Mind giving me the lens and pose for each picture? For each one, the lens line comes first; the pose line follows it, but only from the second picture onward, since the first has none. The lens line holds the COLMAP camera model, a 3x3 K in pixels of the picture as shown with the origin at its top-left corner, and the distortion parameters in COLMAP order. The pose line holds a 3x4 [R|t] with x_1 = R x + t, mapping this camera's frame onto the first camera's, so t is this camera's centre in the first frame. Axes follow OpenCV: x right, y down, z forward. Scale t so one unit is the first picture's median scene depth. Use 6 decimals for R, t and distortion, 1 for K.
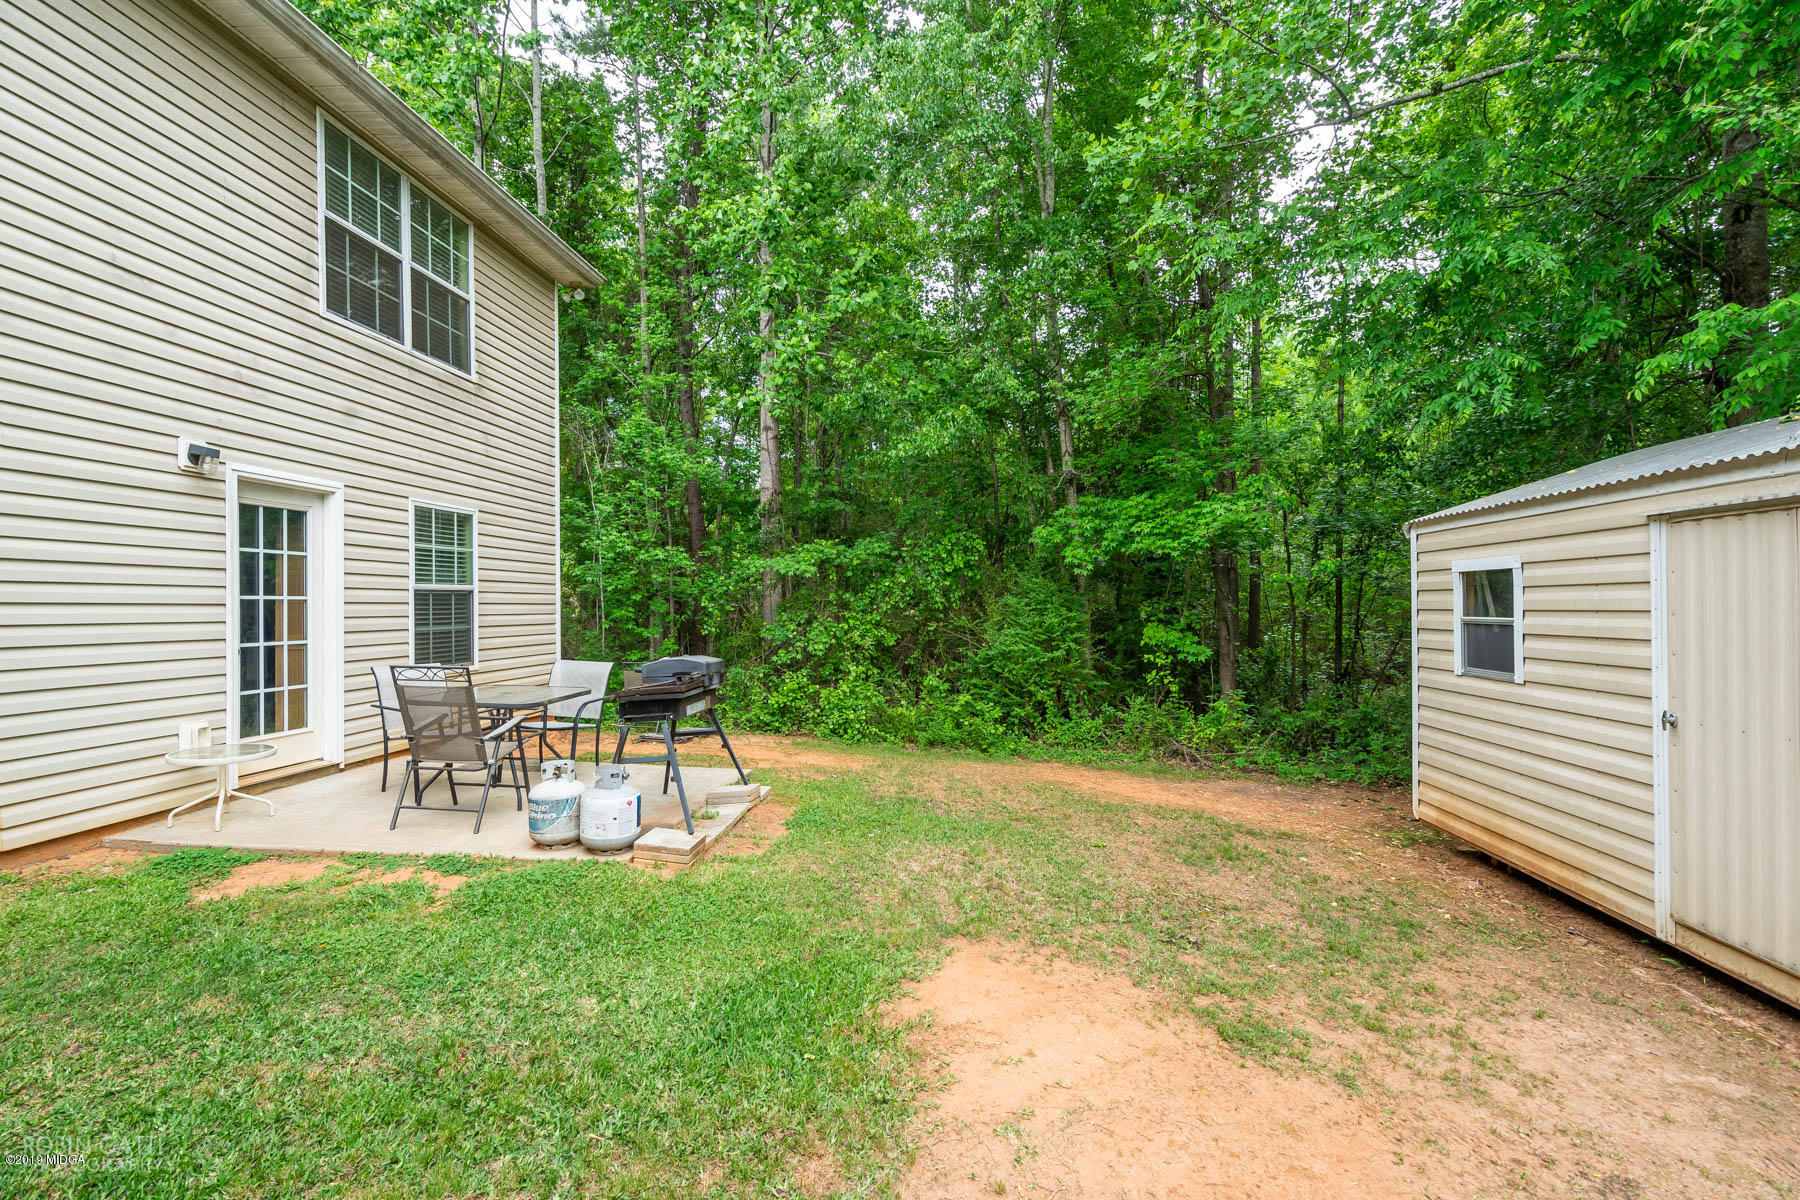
lens RADIAL K [[796.9, 0, 886.5], [0, 796.9, 598.5], [0, 0, 1]] dist [-0.002964, 0.000033]
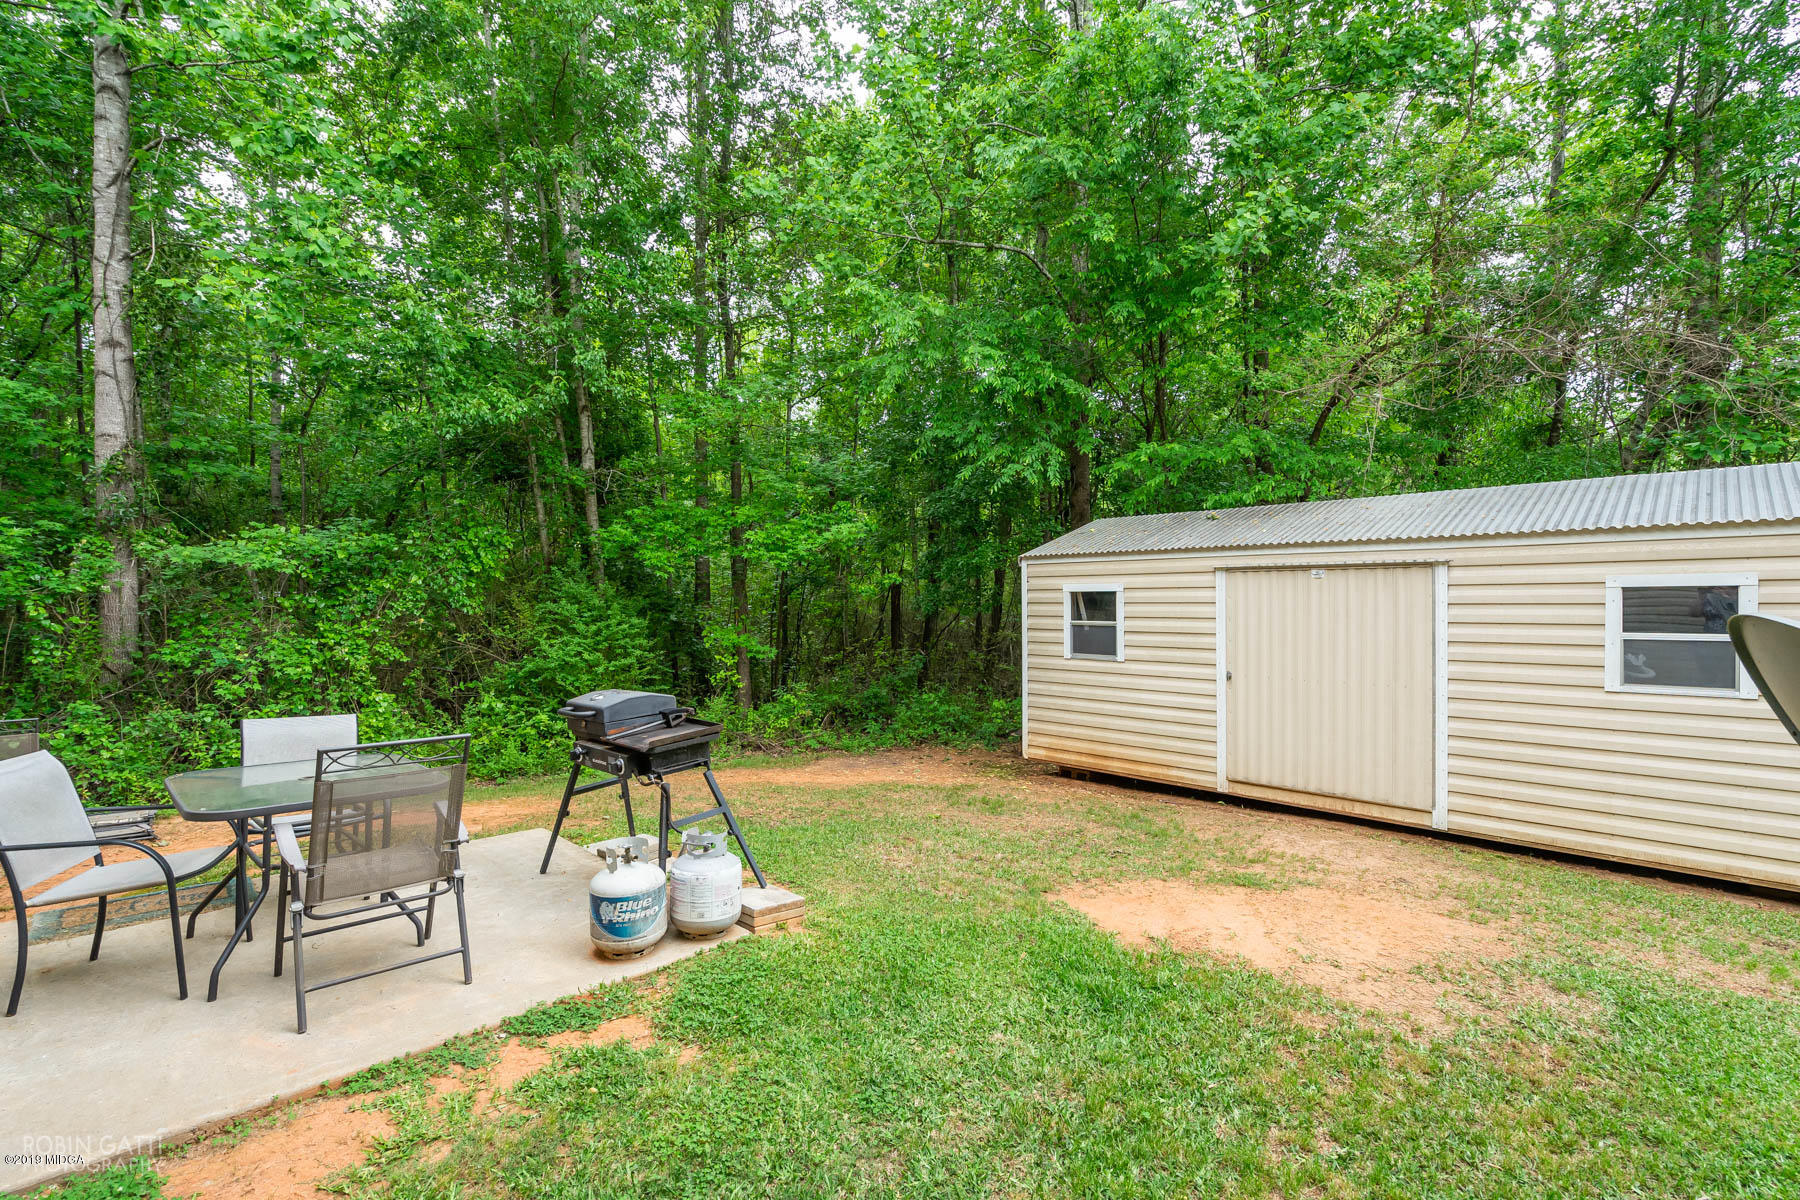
lens RADIAL K [[812.5, 0, 889.4], [0, 812.5, 595.5], [0, 0, 1]] dist [-0.003703, 0.000320]
pose [[0.642796, -0.000577, 0.766037, -0.942834], [-0.001261, 0.999998, 0.001812, -0.037927], [-0.766036, -0.002131, 0.642794, 0.340217]]
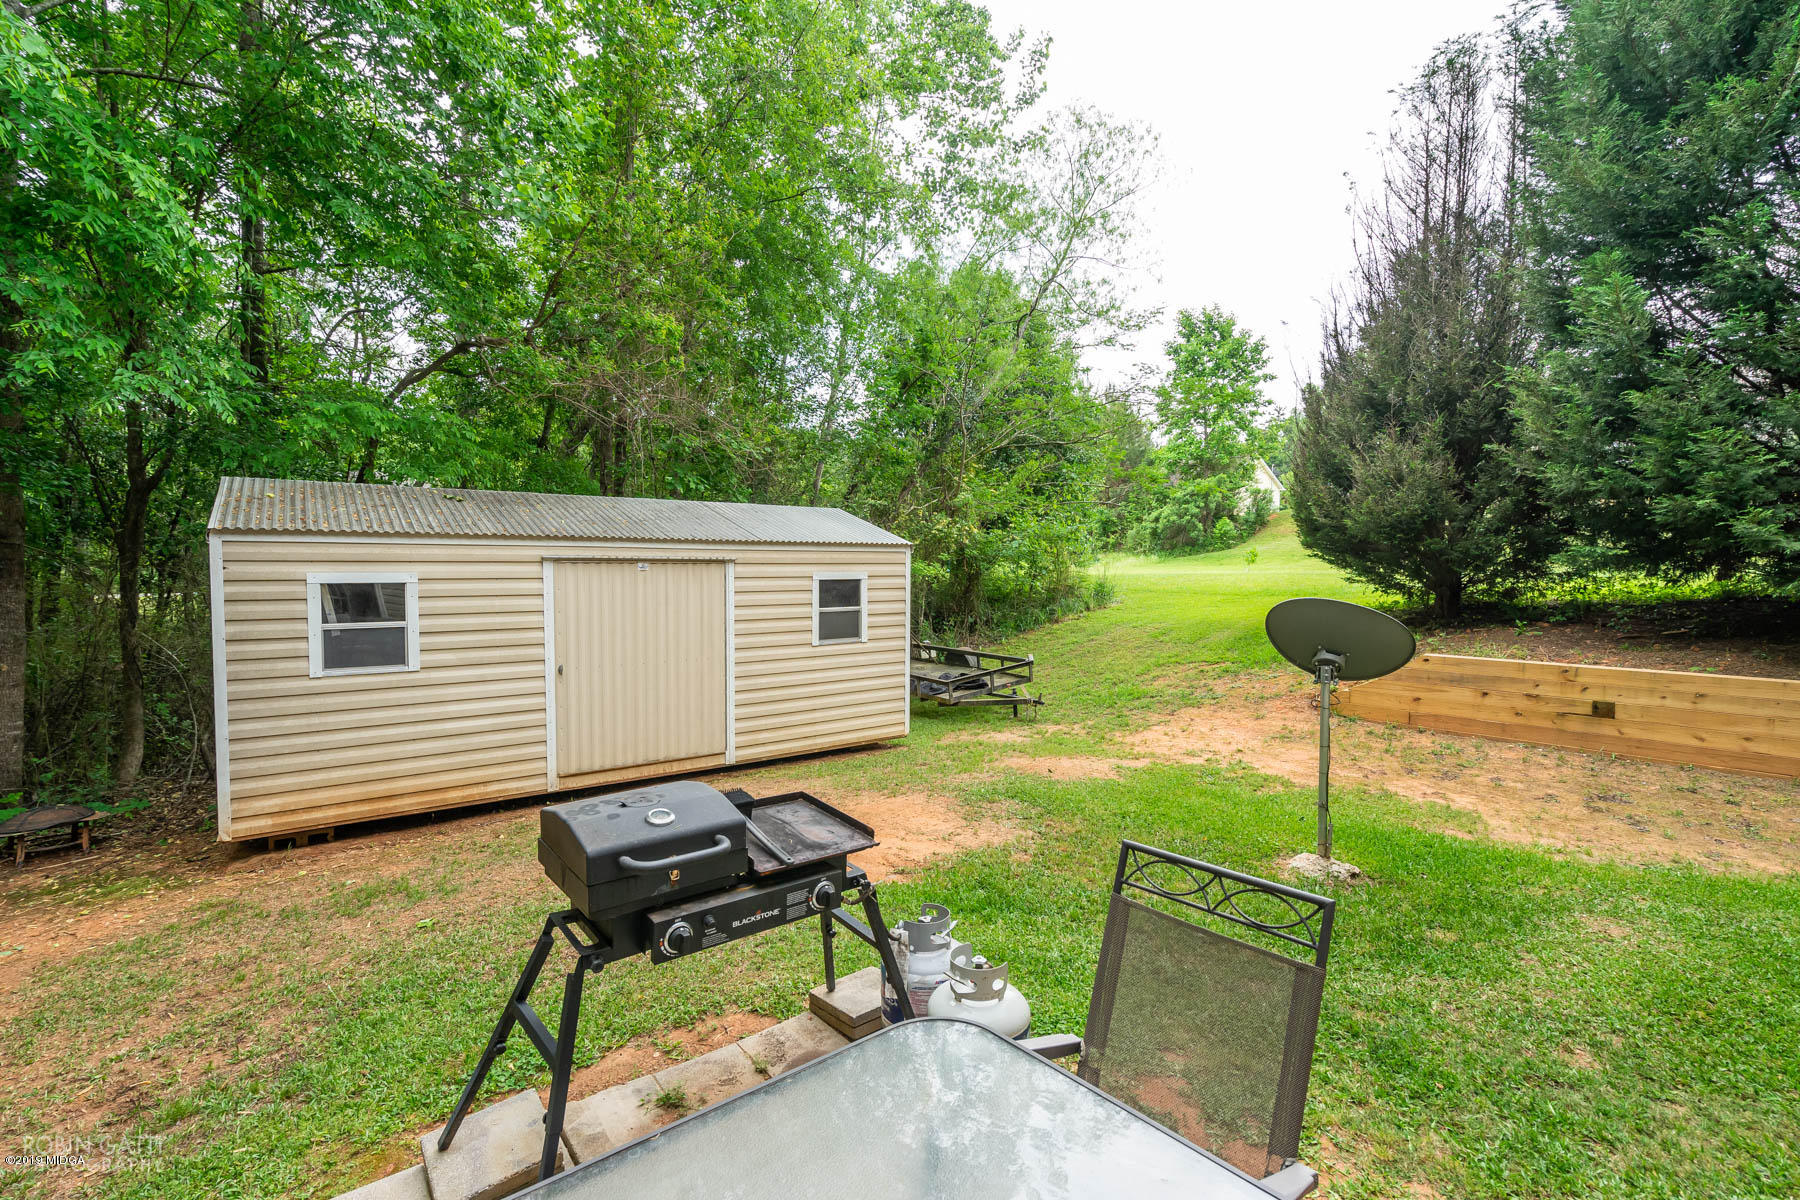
lens RADIAL K [[796.9, 0, 886.5], [0, 796.9, 598.5], [0, 0, 1]] dist [-0.002964, 0.000033]
pose [[-0.659524, -0.006188, 0.751658, -0.832884], [0.007727, 0.999857, 0.015011, -0.031358], [-0.751644, 0.015708, -0.659382, 1.509683]]
